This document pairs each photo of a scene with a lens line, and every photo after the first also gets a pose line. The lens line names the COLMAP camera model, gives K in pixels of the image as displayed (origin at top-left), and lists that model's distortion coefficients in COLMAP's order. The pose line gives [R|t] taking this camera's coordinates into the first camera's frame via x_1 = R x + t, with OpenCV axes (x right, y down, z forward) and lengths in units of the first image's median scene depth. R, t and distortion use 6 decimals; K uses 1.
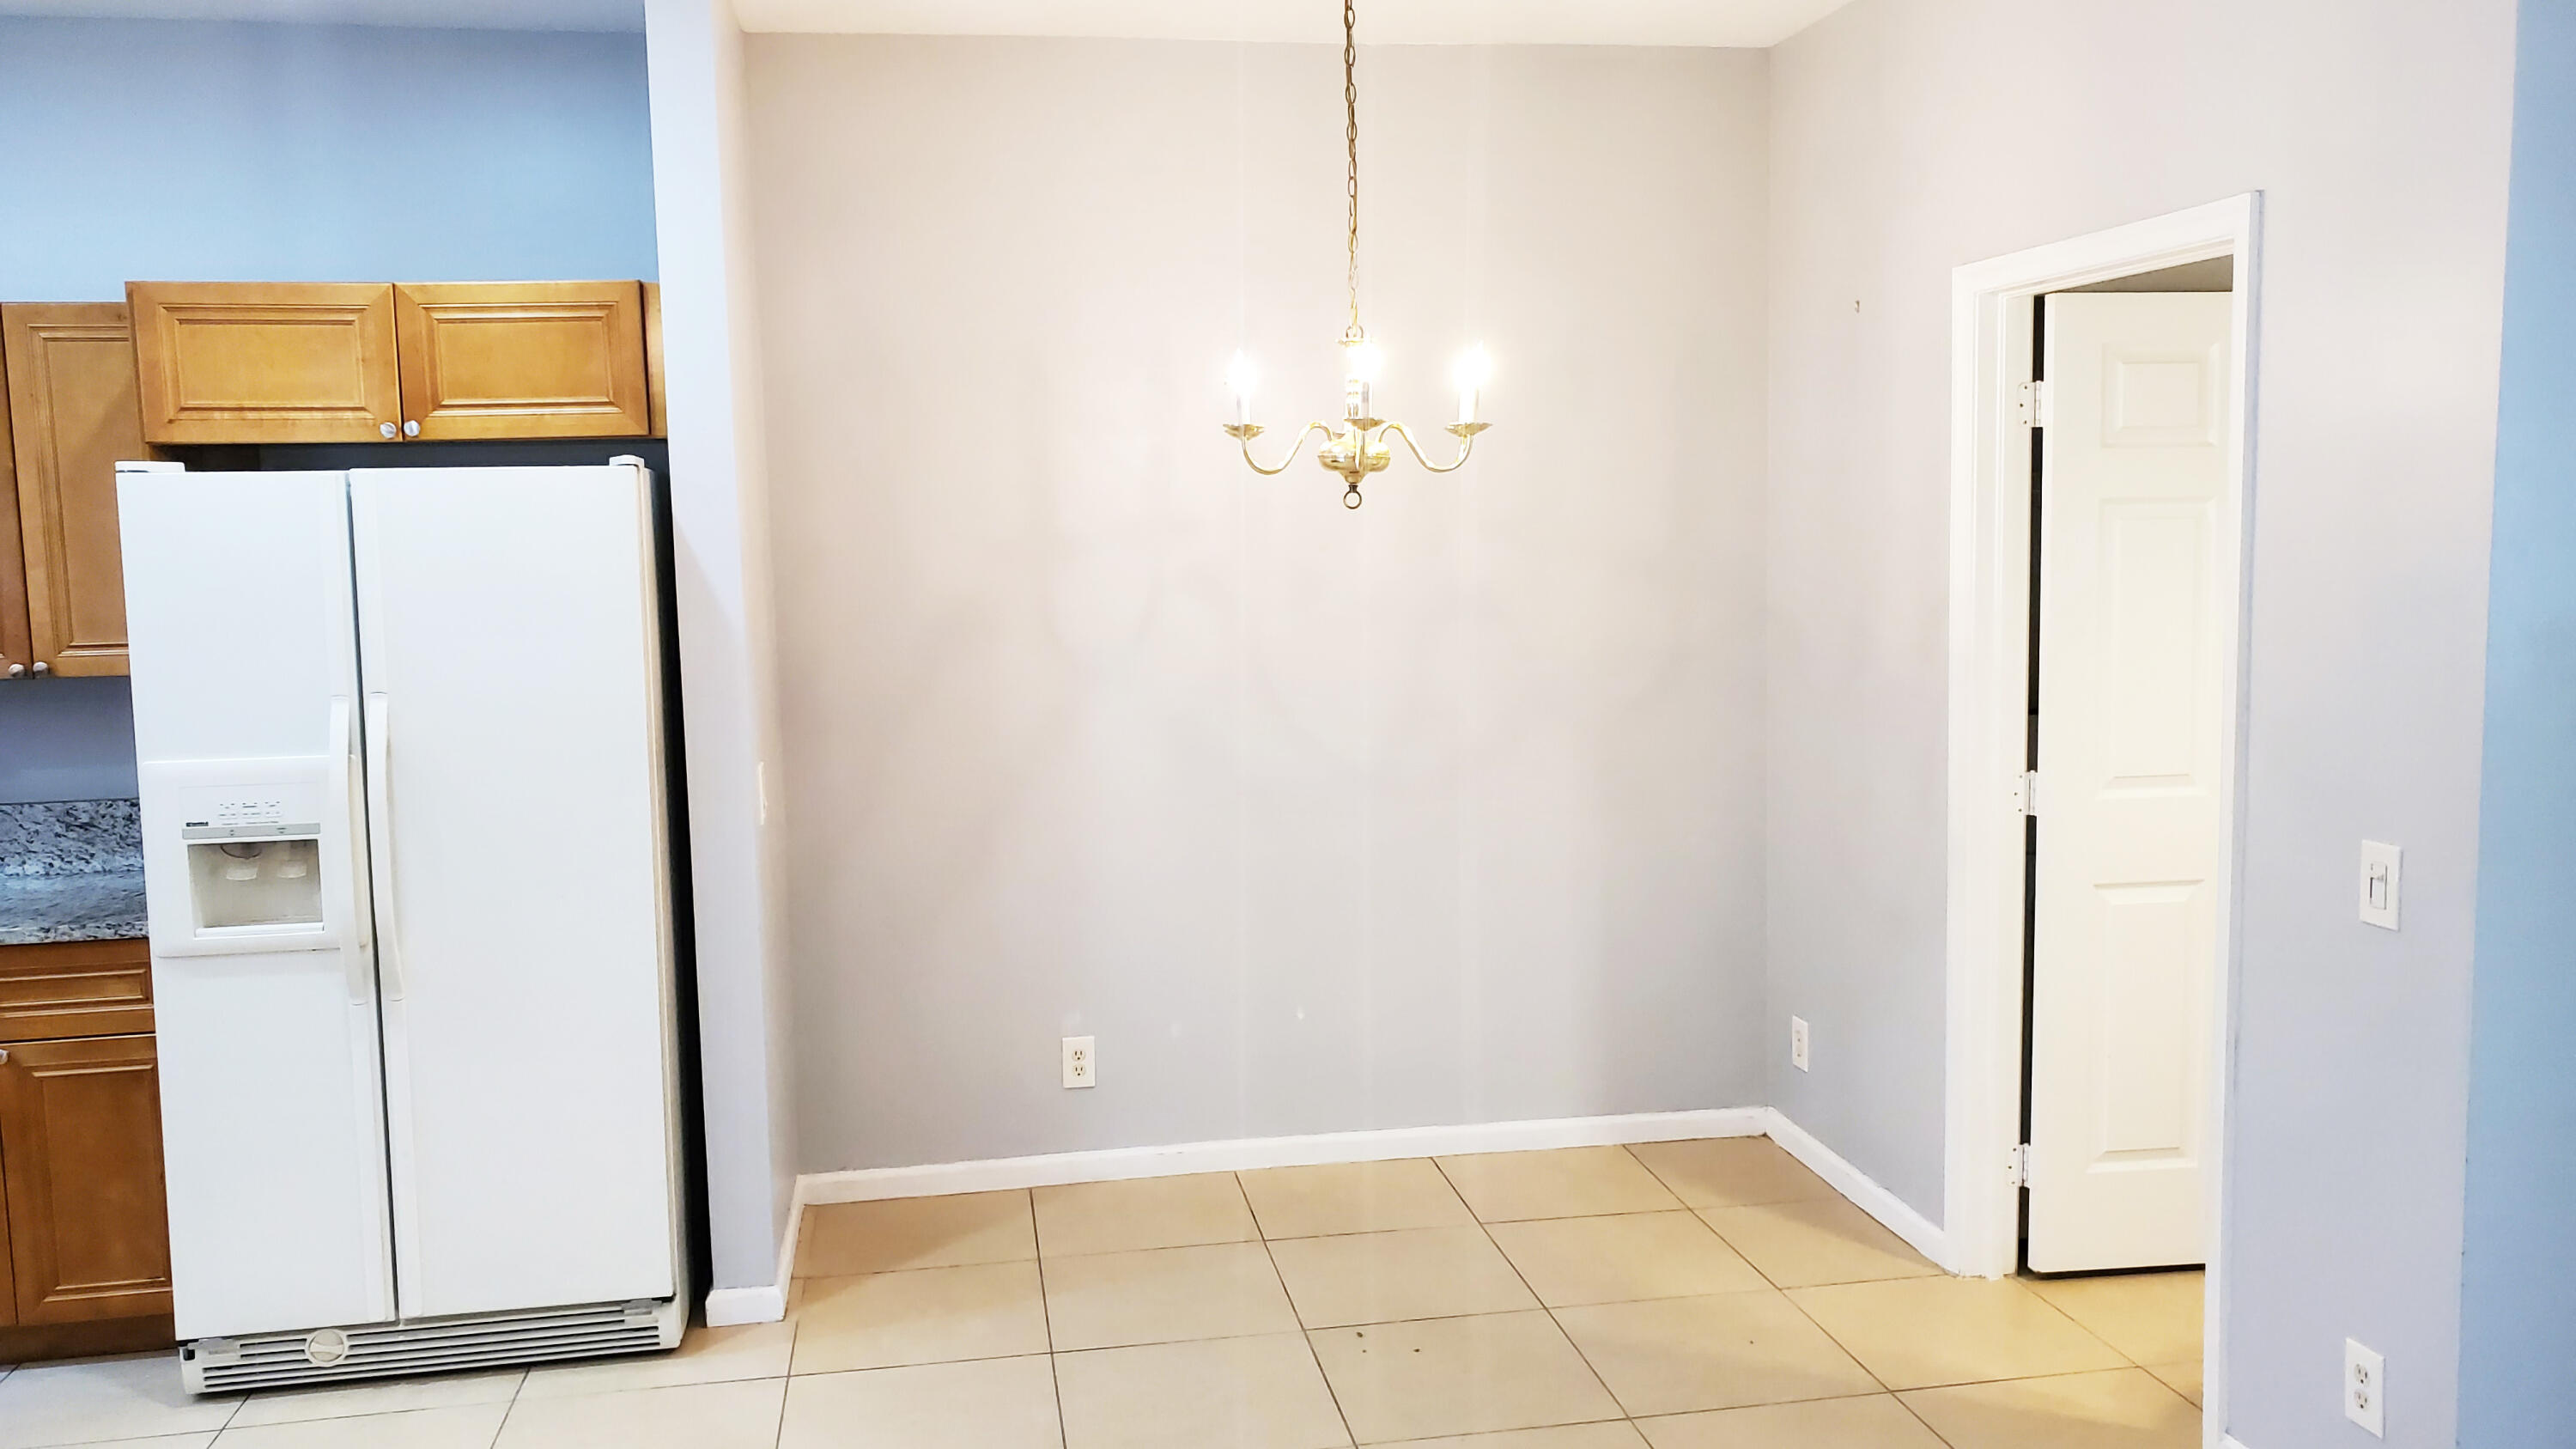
lens RADIAL K [[2055.9, 0, 1297.8], [0, 2055.9, 720.8], [0, 0, 1]] dist [0.052416, -0.078814]
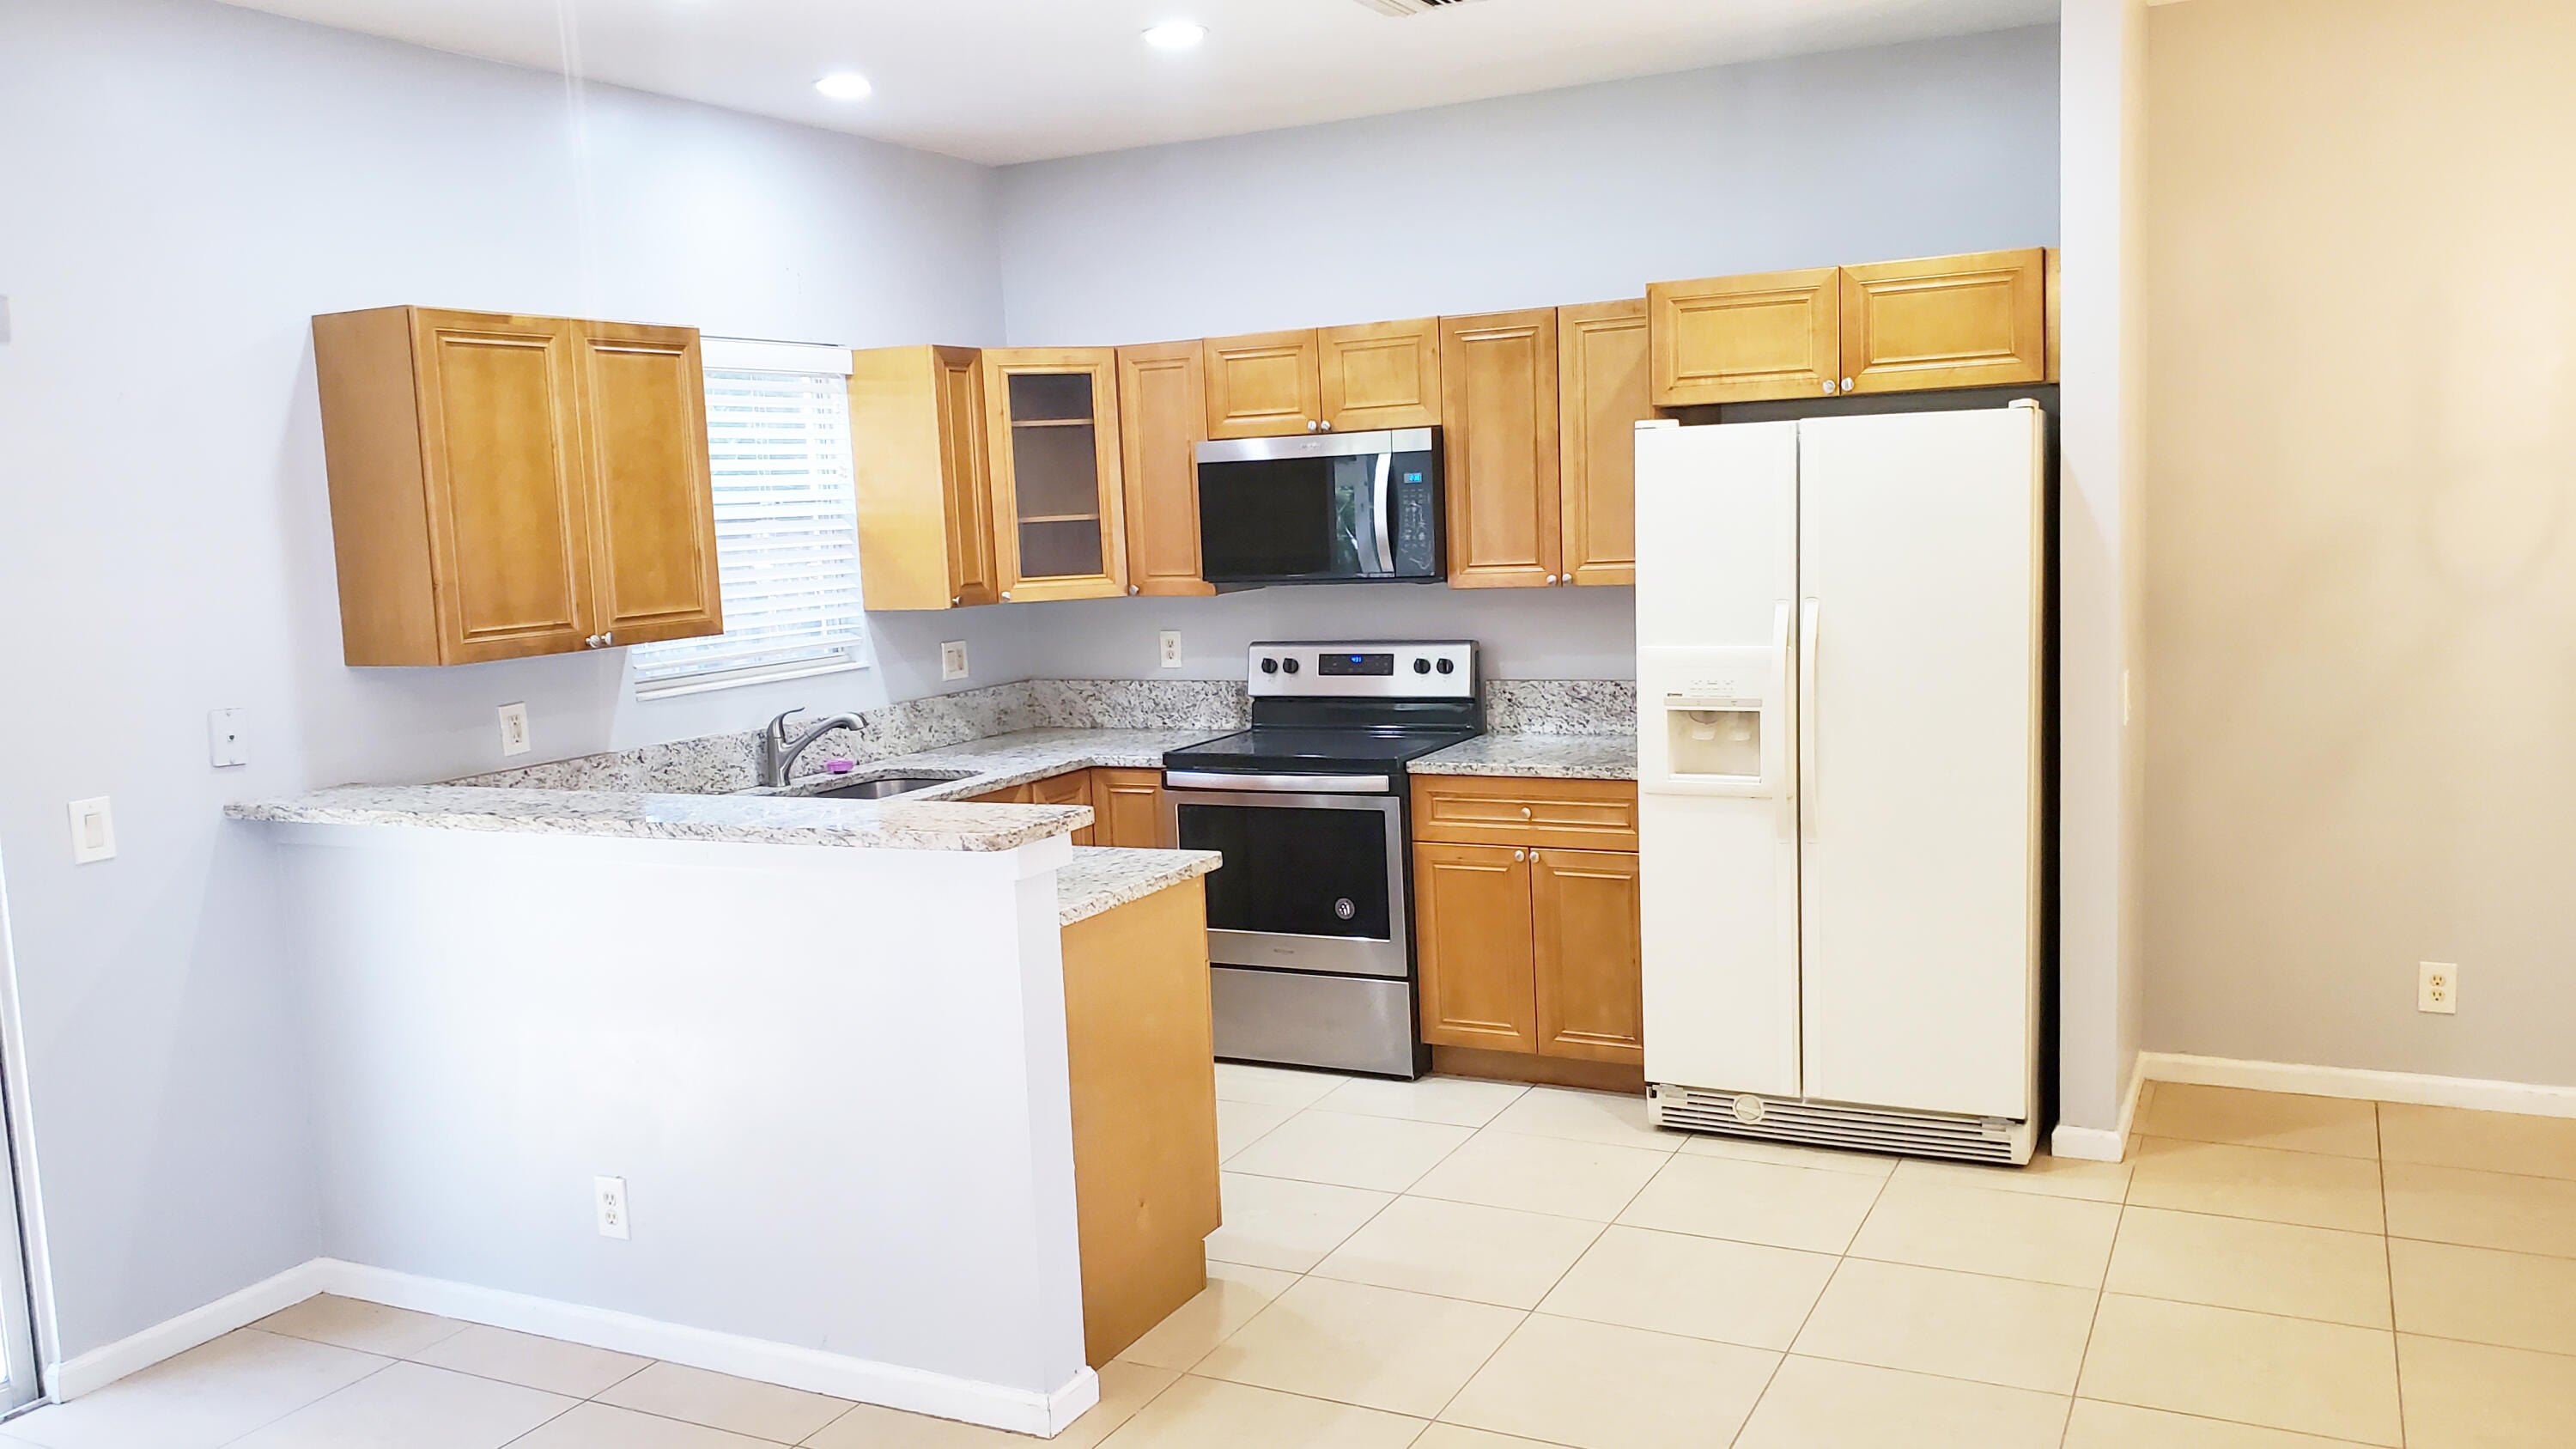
lens RADIAL K [[2055.9, 0, 1290.0], [0, 2055.9, 723.3], [0, 0, 1]] dist [0.052416, -0.078814]
pose [[0.807016, 0.053276, -0.588121, 0.039544], [-0.036755, 0.998523, 0.040017, 0.023547], [0.589384, -0.010678, 0.807782, -0.191505]]
